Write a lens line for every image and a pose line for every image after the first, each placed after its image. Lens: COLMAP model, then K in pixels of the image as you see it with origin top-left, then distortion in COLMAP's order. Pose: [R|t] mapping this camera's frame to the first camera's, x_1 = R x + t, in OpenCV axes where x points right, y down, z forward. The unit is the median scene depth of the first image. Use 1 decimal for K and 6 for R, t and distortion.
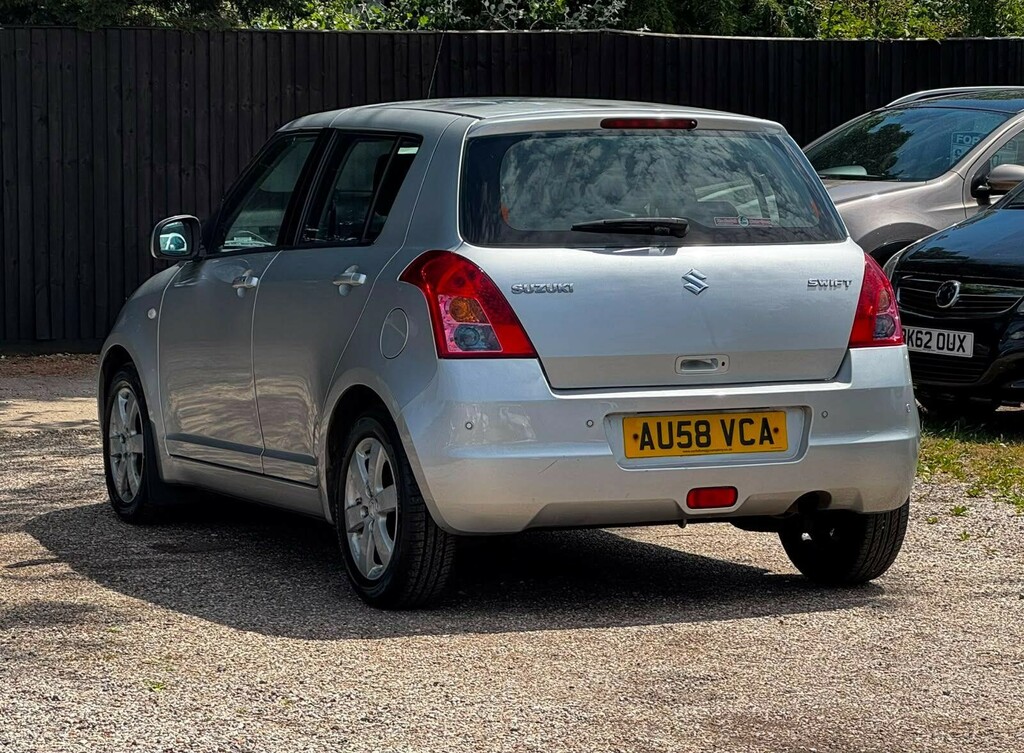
lens RADIAL K [[3273.2, 0, 512.0], [0, 3273.2, 376.5], [0, 0, 1]] dist [-0.021792, 1.744012]
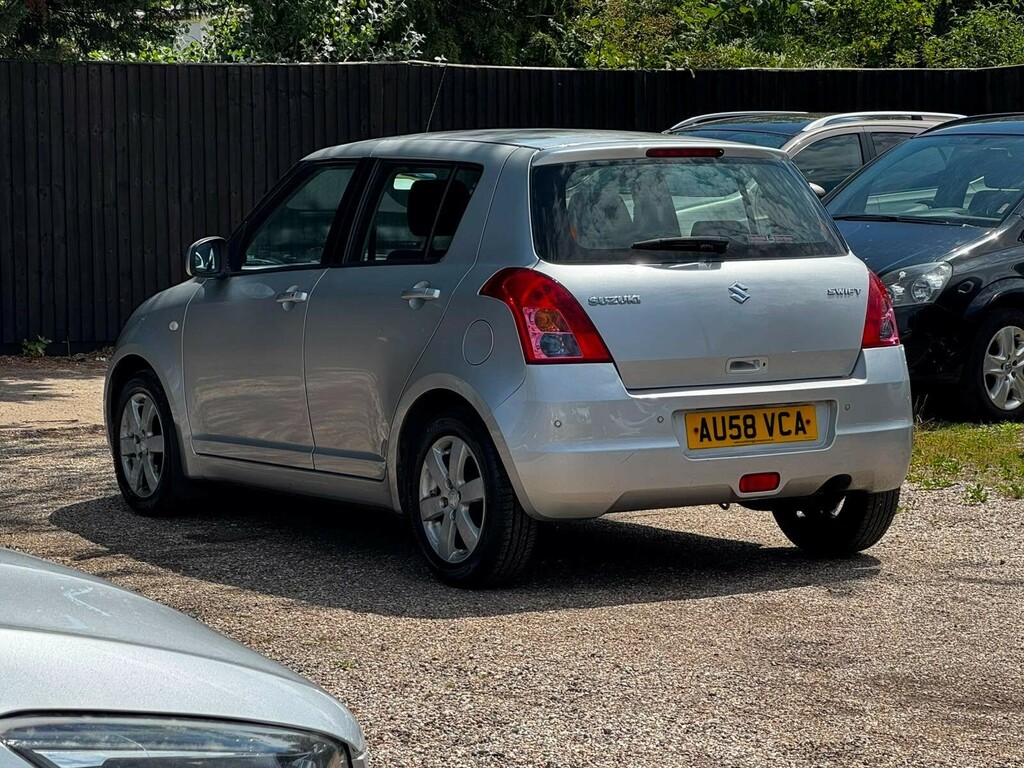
lens RADIAL K [[2929.1, 0, 512.0], [0, 2929.1, 384.0], [0, 0, 1]] dist [0.041184, 1.754512]
pose [[0.989843, -0.018205, 0.140994, -0.164296], [0.017275, 0.999820, 0.007816, -0.006443], [-0.141111, -0.005301, 0.989980, 0.008306]]
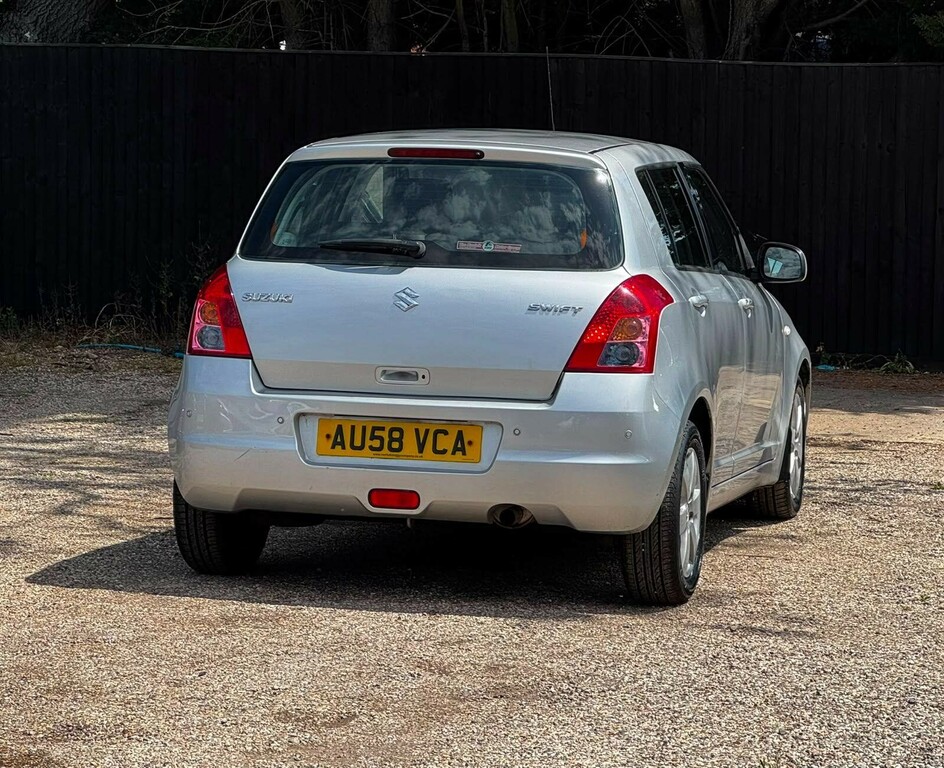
lens RADIAL K [[3160.3, 0, 472.0], [0, 3160.3, 384.0], [0, 0, 1]] dist [-0.006124, 1.475814]
pose [[0.774730, 0.067910, -0.628634, 0.728400], [-0.071732, 0.997237, 0.019328, -0.022735], [0.628210, 0.030119, 0.777461, 0.200165]]
